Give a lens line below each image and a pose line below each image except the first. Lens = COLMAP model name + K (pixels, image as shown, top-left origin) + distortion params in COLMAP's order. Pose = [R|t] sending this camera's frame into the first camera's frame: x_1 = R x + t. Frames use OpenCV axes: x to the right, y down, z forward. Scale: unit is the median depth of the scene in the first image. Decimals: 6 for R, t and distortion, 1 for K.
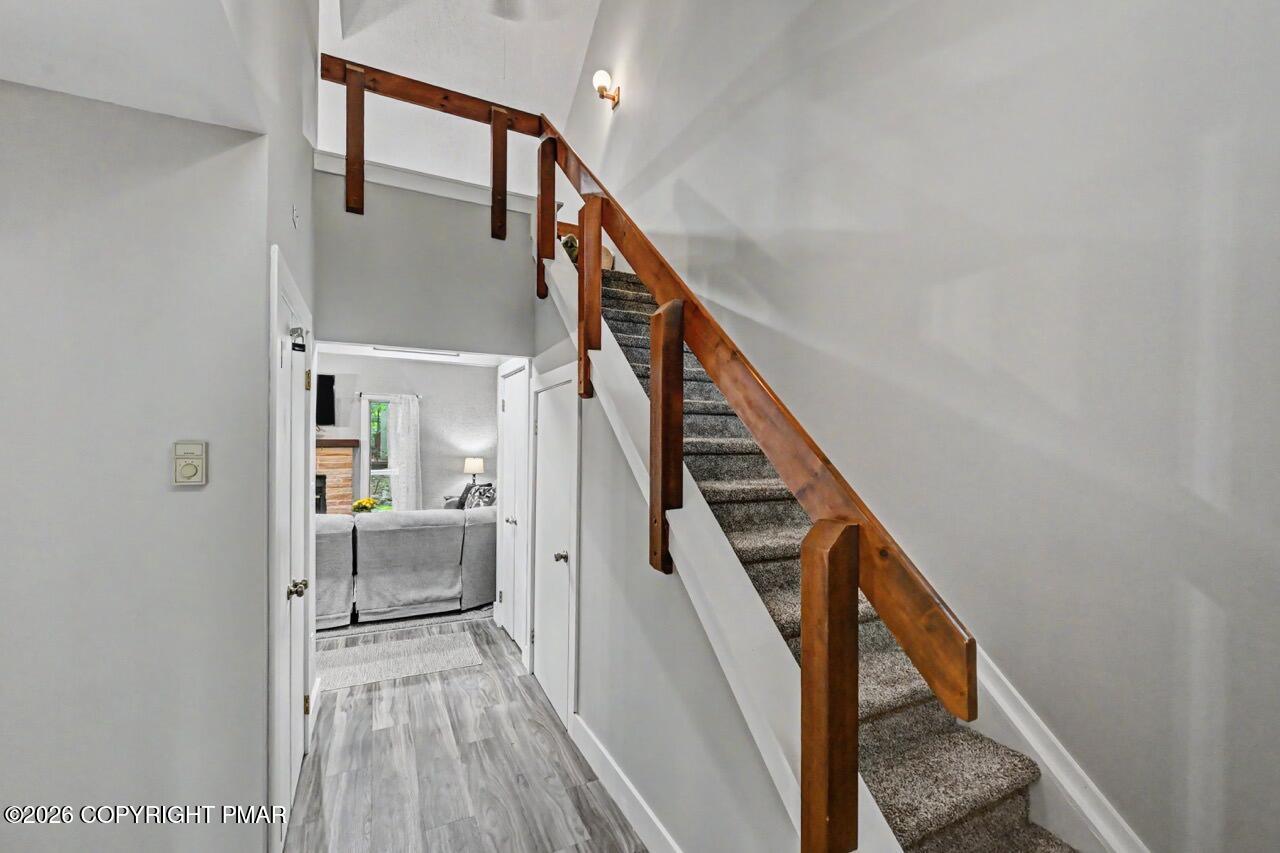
lens RADIAL K [[528.8, 0, 640.7], [0, 528.8, 444.0], [0, 0, 1]] dist [0.000337, -0.000005]
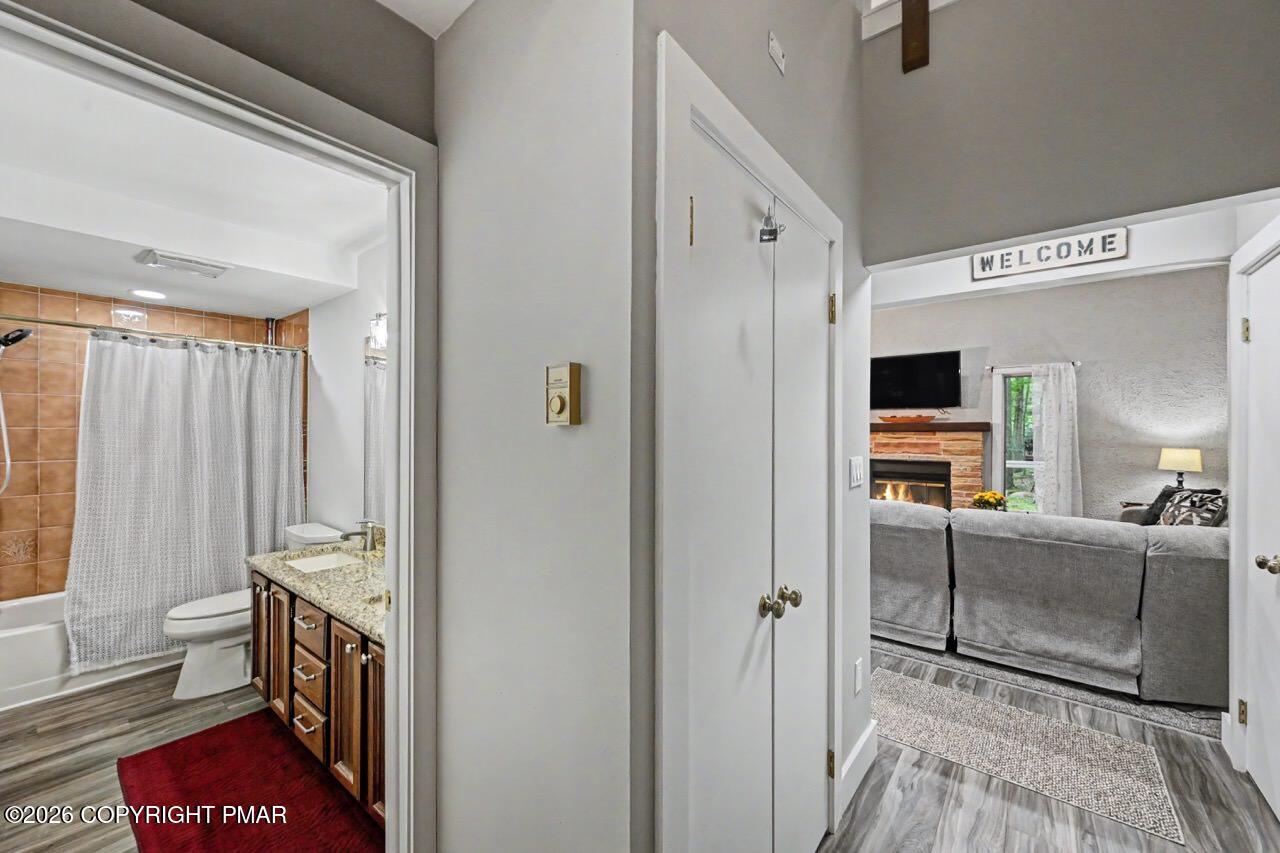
lens RADIAL K [[502.0, 0, 640.9], [0, 502.0, 430.5], [0, 0, 1]] dist [-0.000501, 0.000322]
pose [[0.421576, -0.008624, -0.906752, -0.103151], [-0.005163, 0.999916, -0.011911, 0.044872], [0.906778, 0.009703, 0.421496, 0.405052]]
